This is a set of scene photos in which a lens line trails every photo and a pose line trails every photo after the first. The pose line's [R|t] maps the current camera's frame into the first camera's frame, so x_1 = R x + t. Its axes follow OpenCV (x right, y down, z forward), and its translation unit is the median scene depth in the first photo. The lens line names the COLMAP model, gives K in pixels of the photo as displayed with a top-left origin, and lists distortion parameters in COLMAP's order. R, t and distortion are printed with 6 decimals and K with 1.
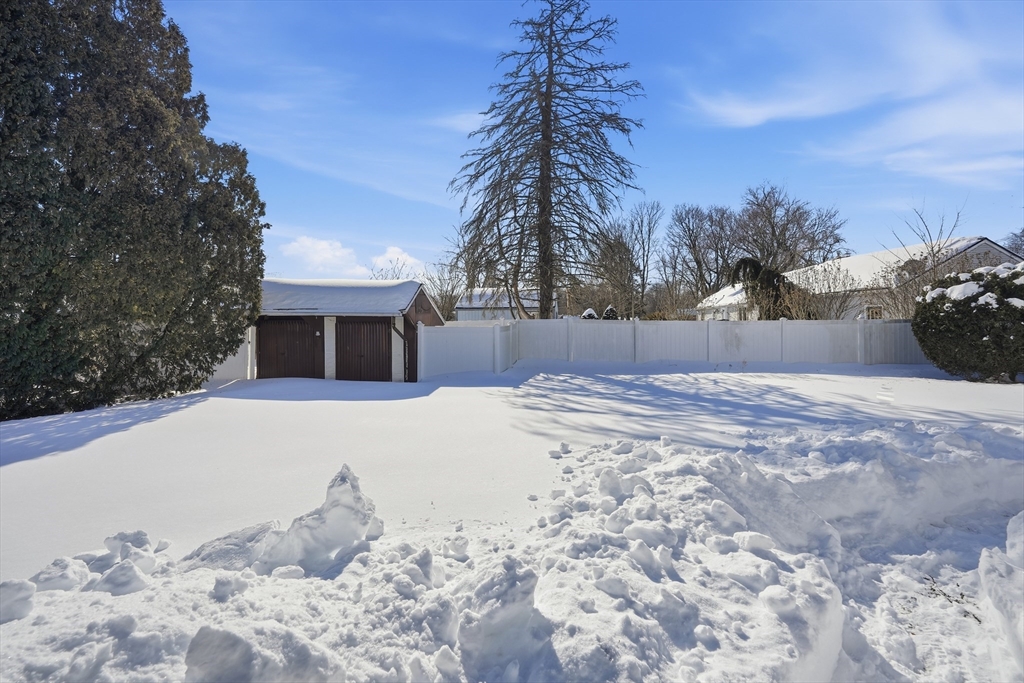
lens RADIAL K [[427.8, 0, 511.8], [0, 427.8, 313.2], [0, 0, 1]] dist [-0.001891, -0.000187]
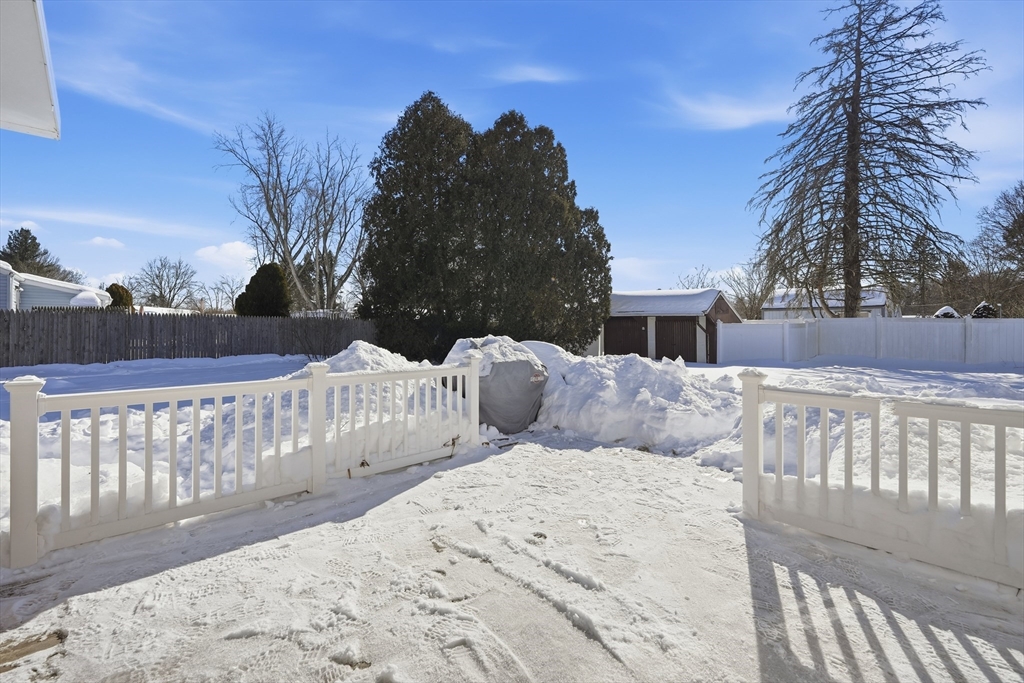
lens RADIAL K [[427.8, 0, 511.8], [0, 427.8, 313.2], [0, 0, 1]] dist [-0.001891, -0.000187]
pose [[0.768357, -0.010649, -0.639933, 0.112955], [0.008894, 0.999943, -0.005962, 0.000840], [0.639960, -0.001111, 0.768408, -0.344205]]
